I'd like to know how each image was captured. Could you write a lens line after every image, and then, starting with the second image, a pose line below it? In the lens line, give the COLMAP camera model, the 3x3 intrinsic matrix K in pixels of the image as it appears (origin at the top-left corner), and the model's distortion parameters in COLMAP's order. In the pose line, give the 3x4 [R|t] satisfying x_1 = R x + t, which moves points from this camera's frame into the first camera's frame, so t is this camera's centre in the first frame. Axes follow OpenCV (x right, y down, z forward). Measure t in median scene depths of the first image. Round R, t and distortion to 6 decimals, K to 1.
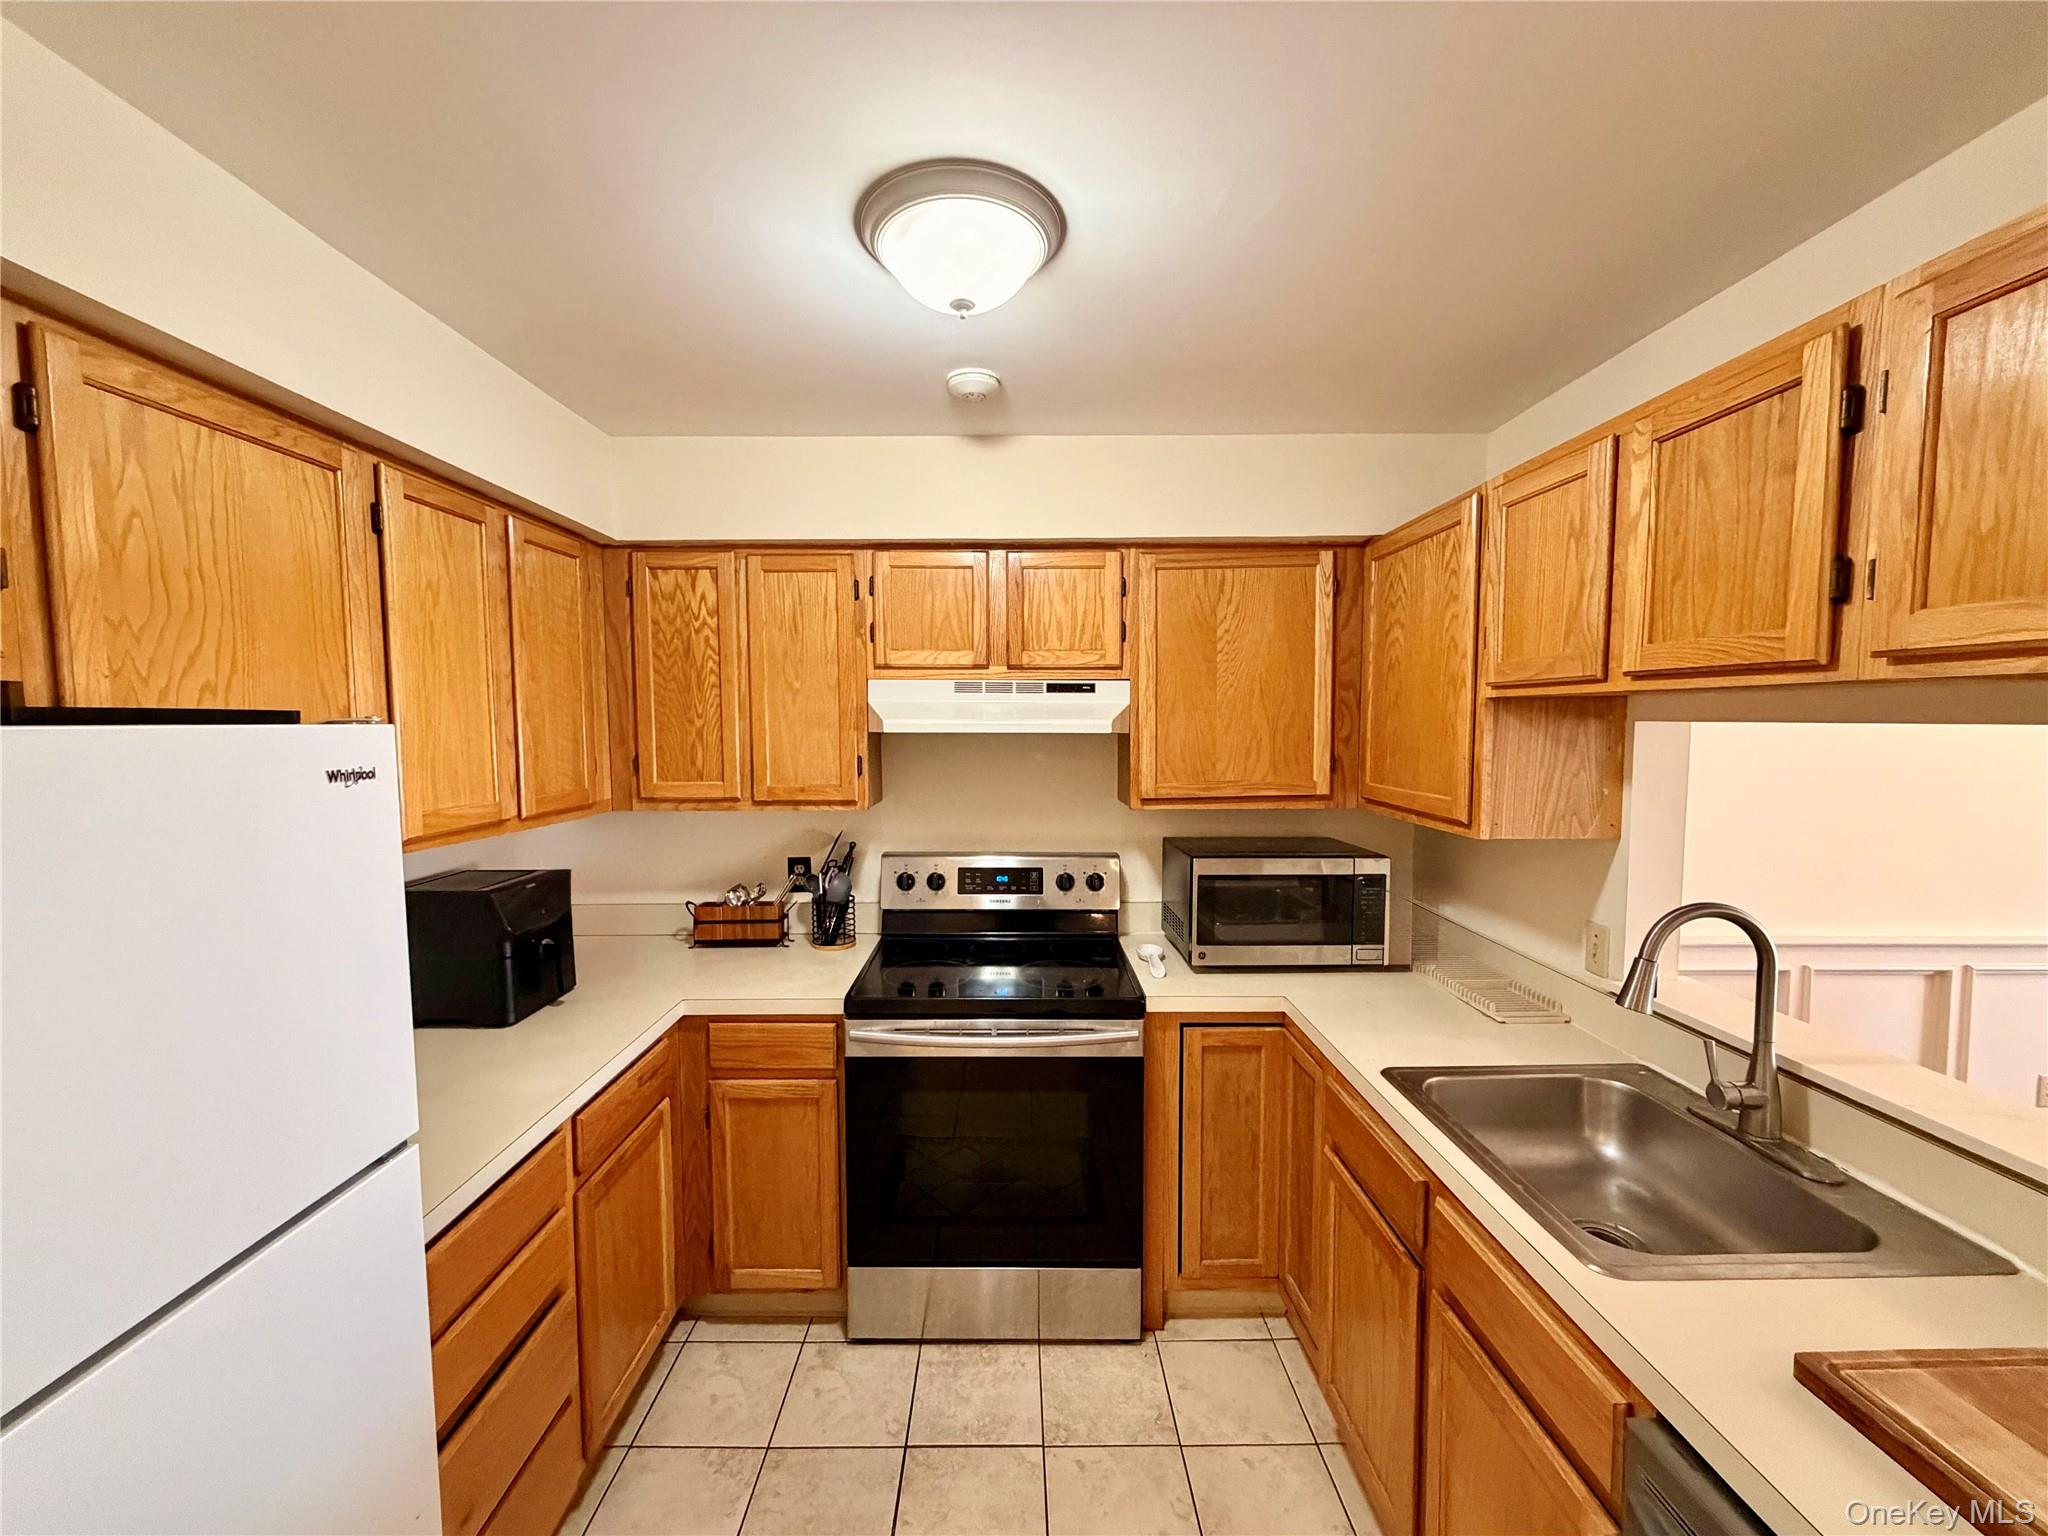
lens RADIAL K [[814.0, 0, 1052.6], [0, 814.0, 763.3], [0, 0, 1]] dist [-0.000732, -0.000038]
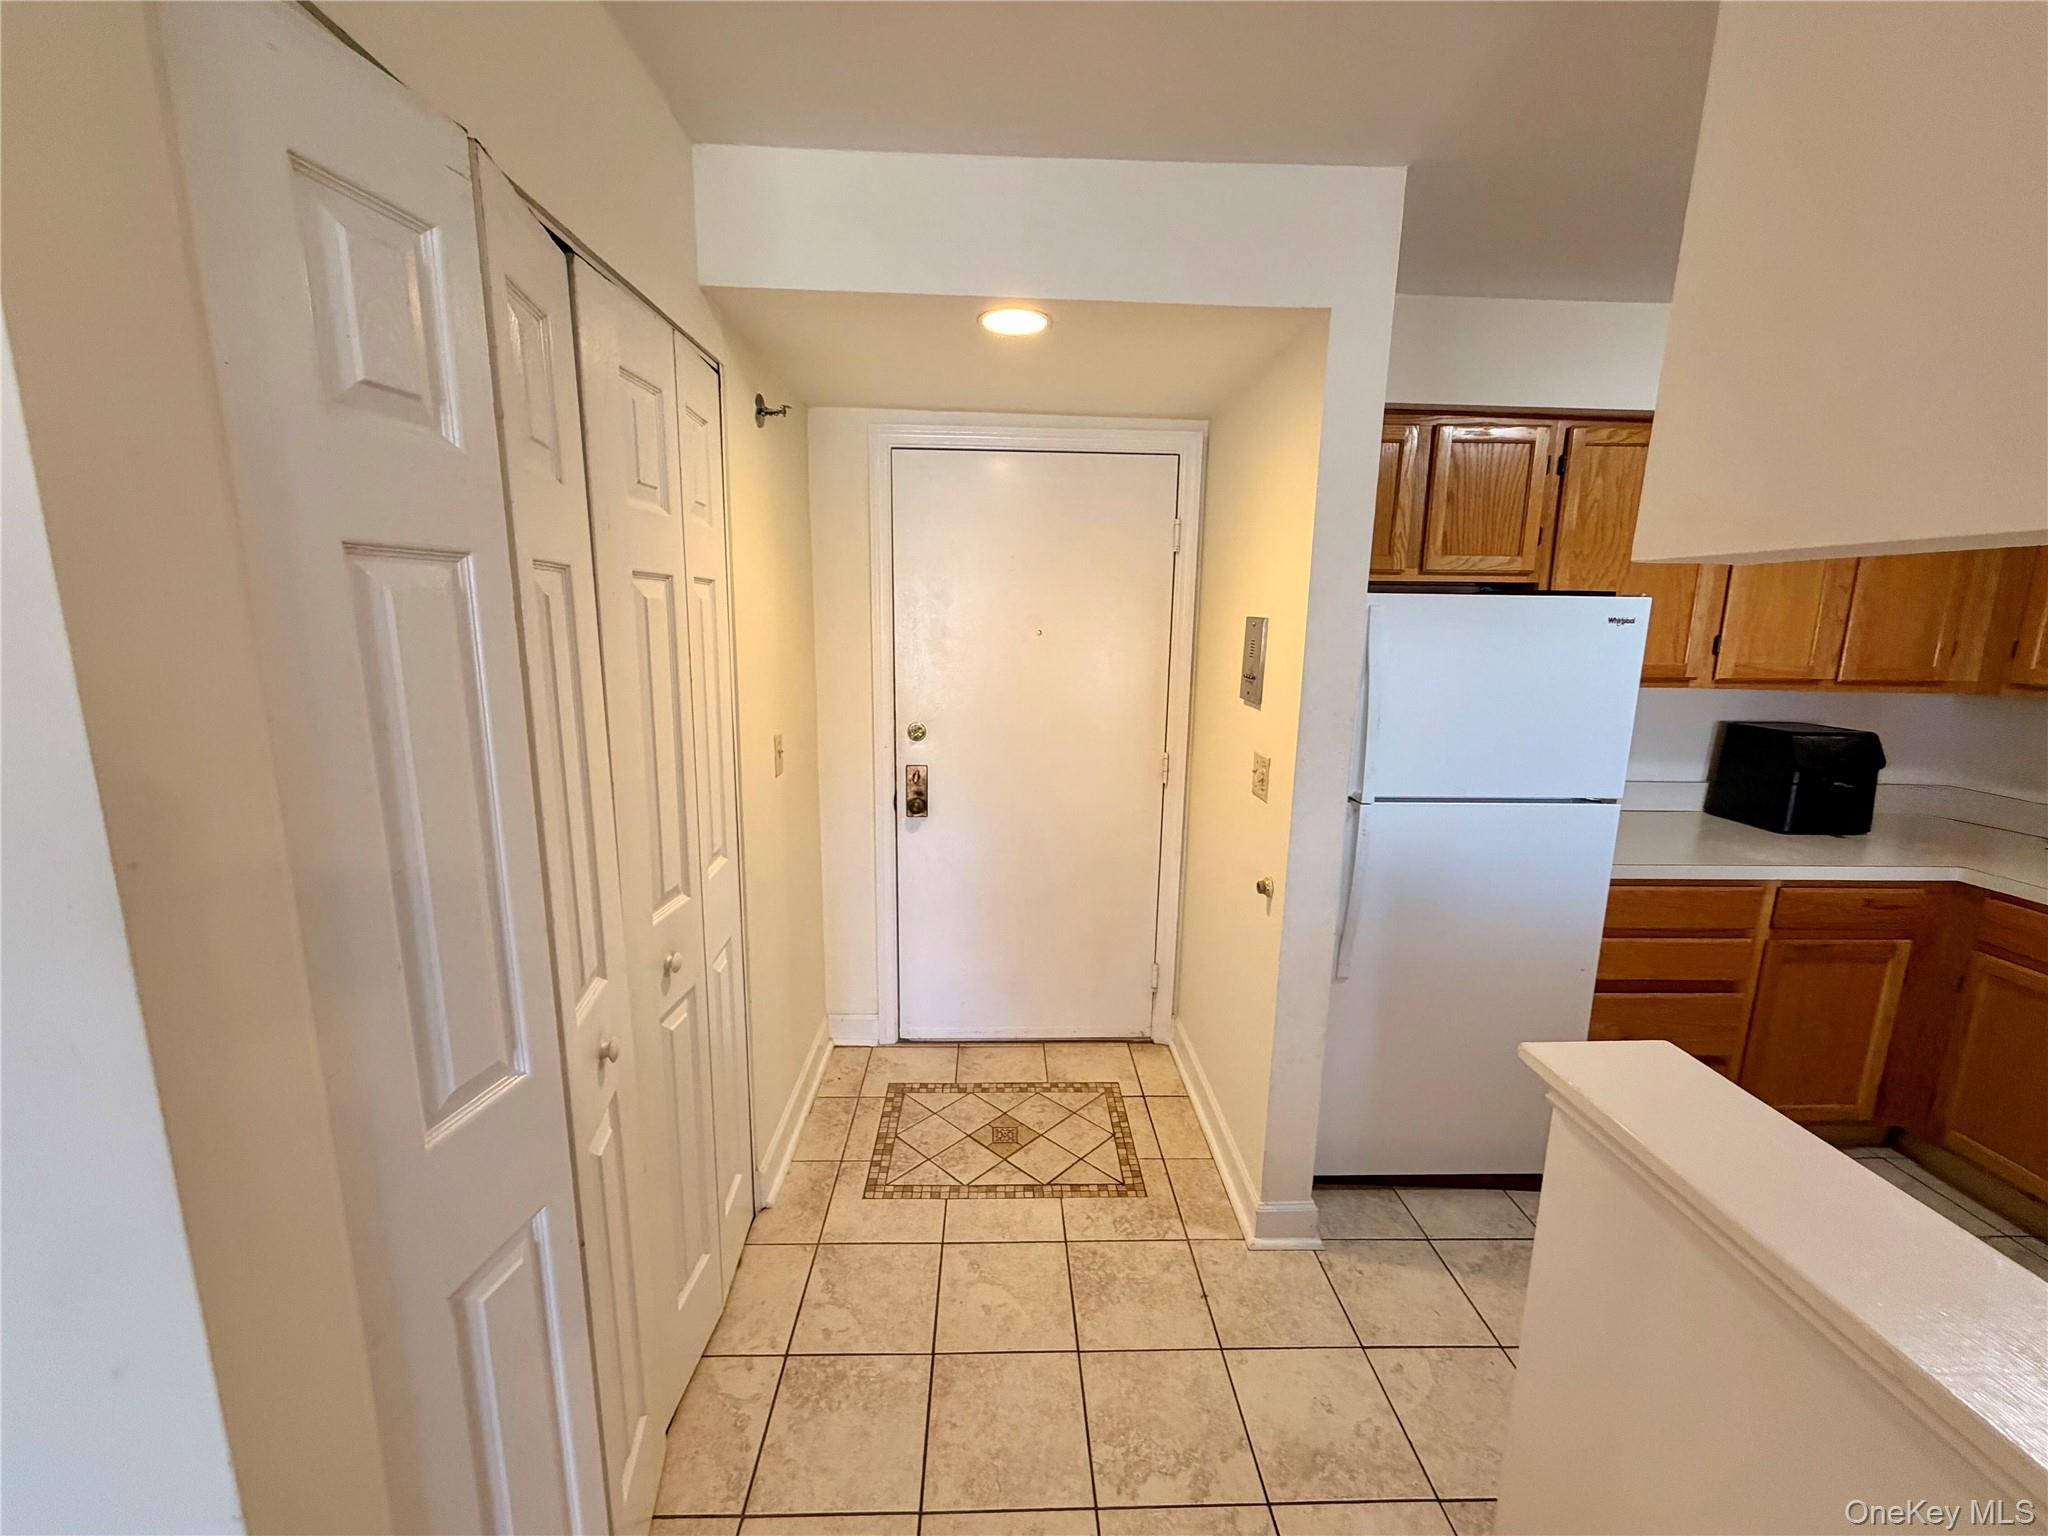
lens RADIAL K [[828.3, 0, 988.3], [0, 828.3, 767.0], [0, 0, 1]] dist [-0.000557, 0.000106]
pose [[-0.014640, 0.182192, -0.983154, 0.542649], [-0.065728, 0.980957, 0.182763, 0.040280], [0.997730, 0.067296, -0.002386, -0.253703]]
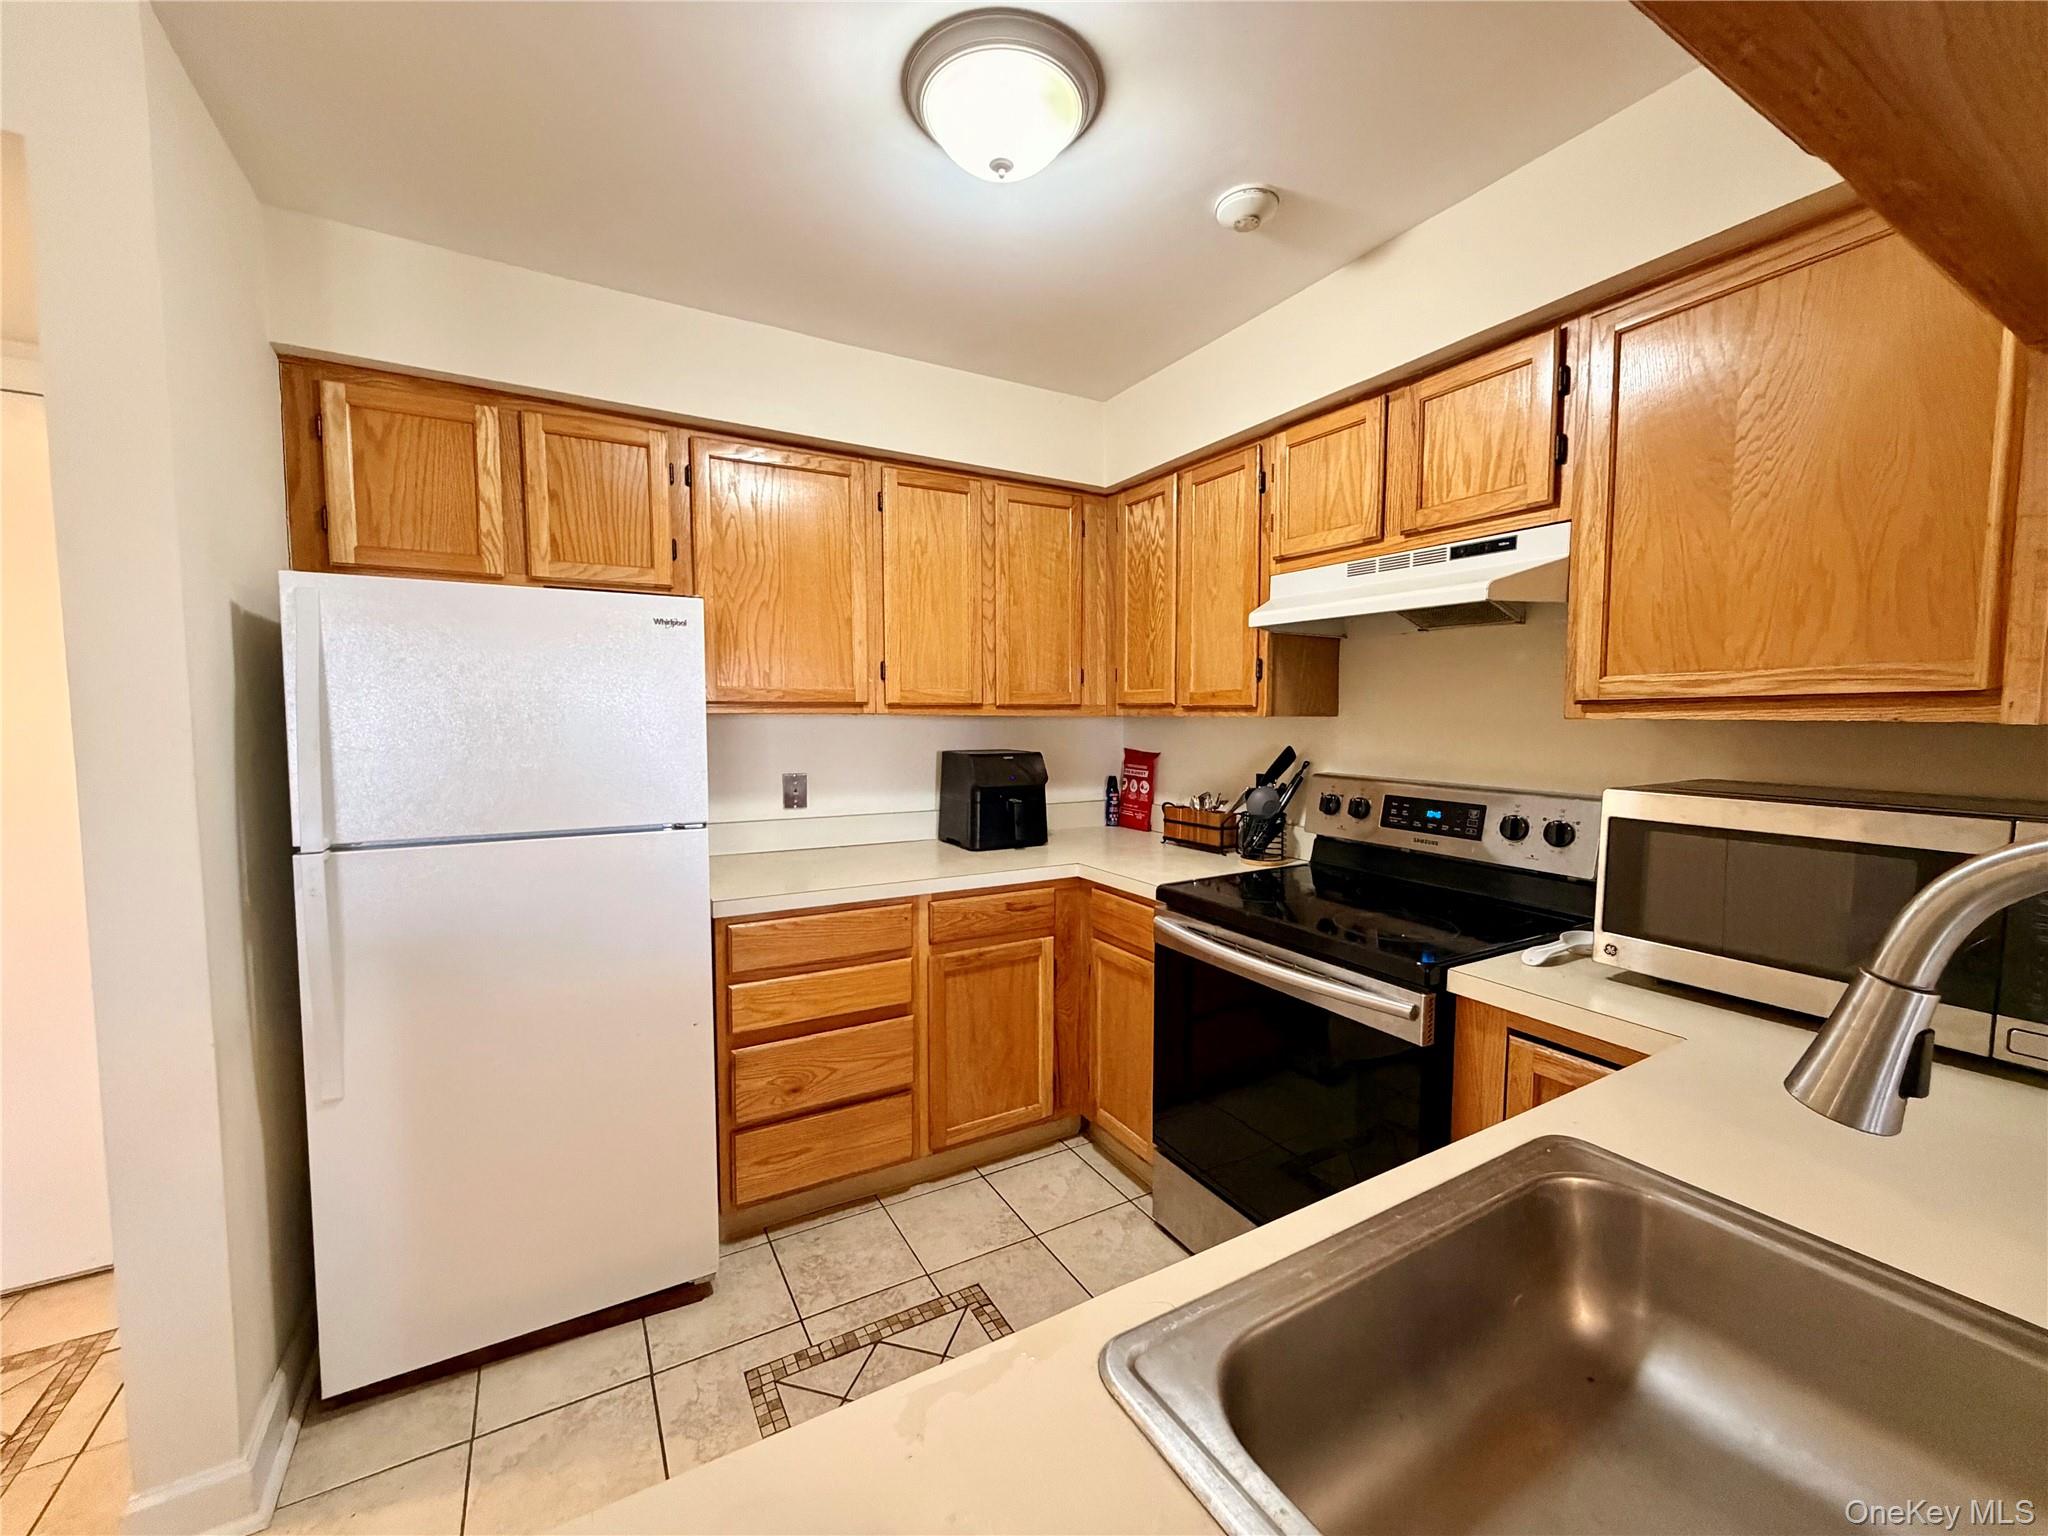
lens RADIAL K [[840.3, 0, 1024.0], [0, 840.3, 768.0], [0, 0, 1]] dist [-0.002902, -0.000042]
pose [[0.471443, 0.057158, -0.880042, 0.512642], [-0.046136, 0.998129, 0.040112, 0.093486], [0.880689, 0.021691, 0.473198, 0.305777]]
